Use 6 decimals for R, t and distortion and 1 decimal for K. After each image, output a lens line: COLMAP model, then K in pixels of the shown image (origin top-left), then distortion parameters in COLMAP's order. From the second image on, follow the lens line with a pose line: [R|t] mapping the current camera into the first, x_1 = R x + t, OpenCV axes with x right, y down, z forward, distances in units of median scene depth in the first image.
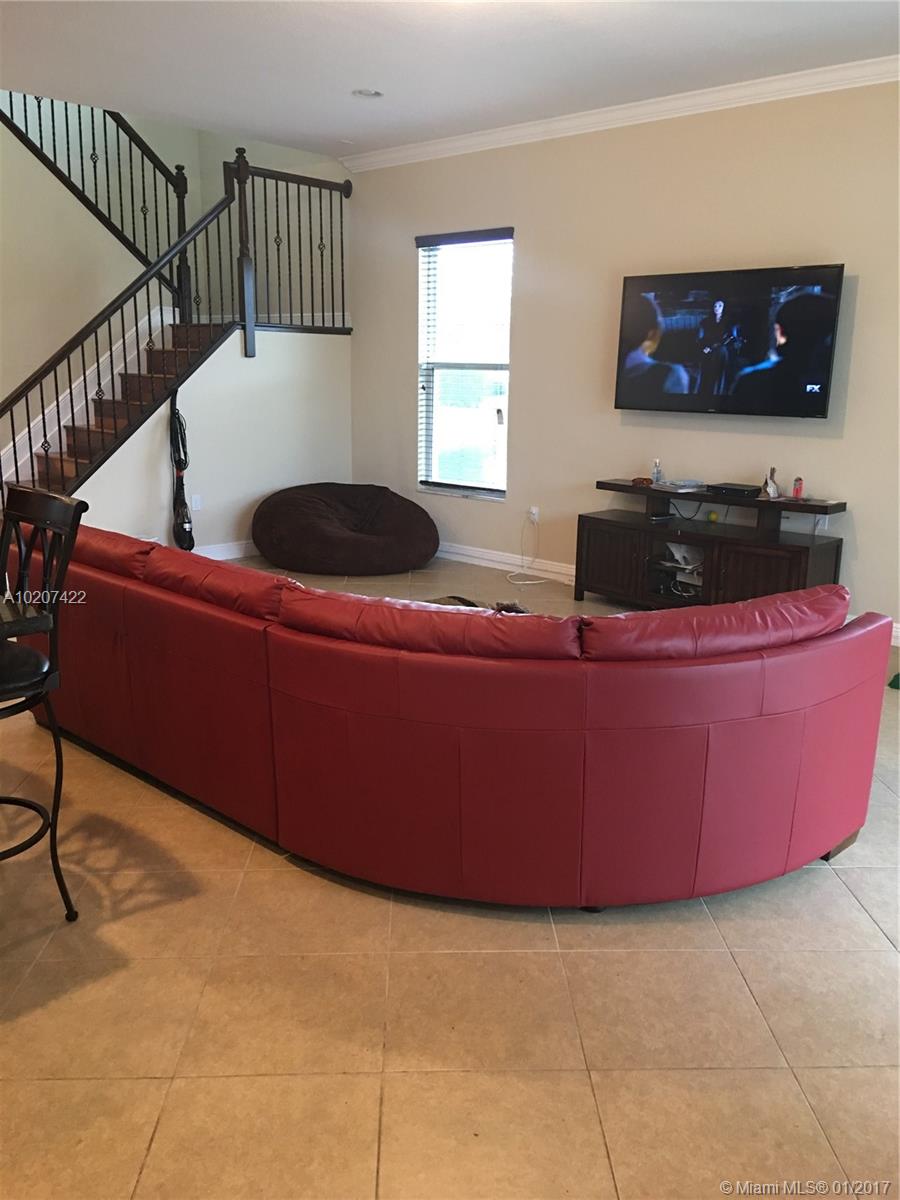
lens RADIAL K [[1026.4, 0, 452.6], [0, 1026.4, 602.1], [0, 0, 1]] dist [0.096815, -0.092200]
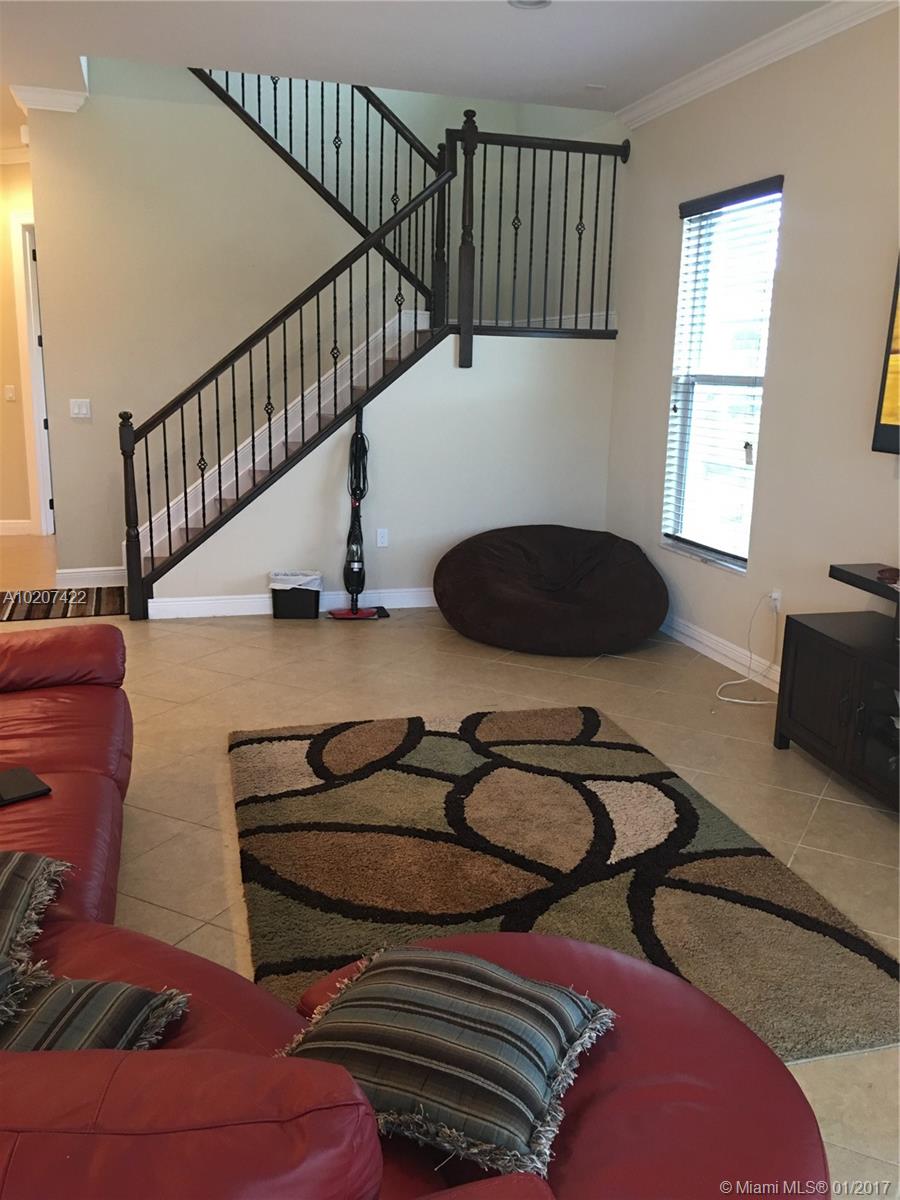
lens RADIAL K [[1026.4, 0, 451.7], [0, 1026.4, 601.9], [0, 0, 1]] dist [0.096815, -0.092200]
pose [[0.866565, 0.119398, -0.484570, 0.213578], [-0.125310, 0.991910, 0.020314, -0.067705], [0.483075, 0.043118, 0.874516, 0.288502]]
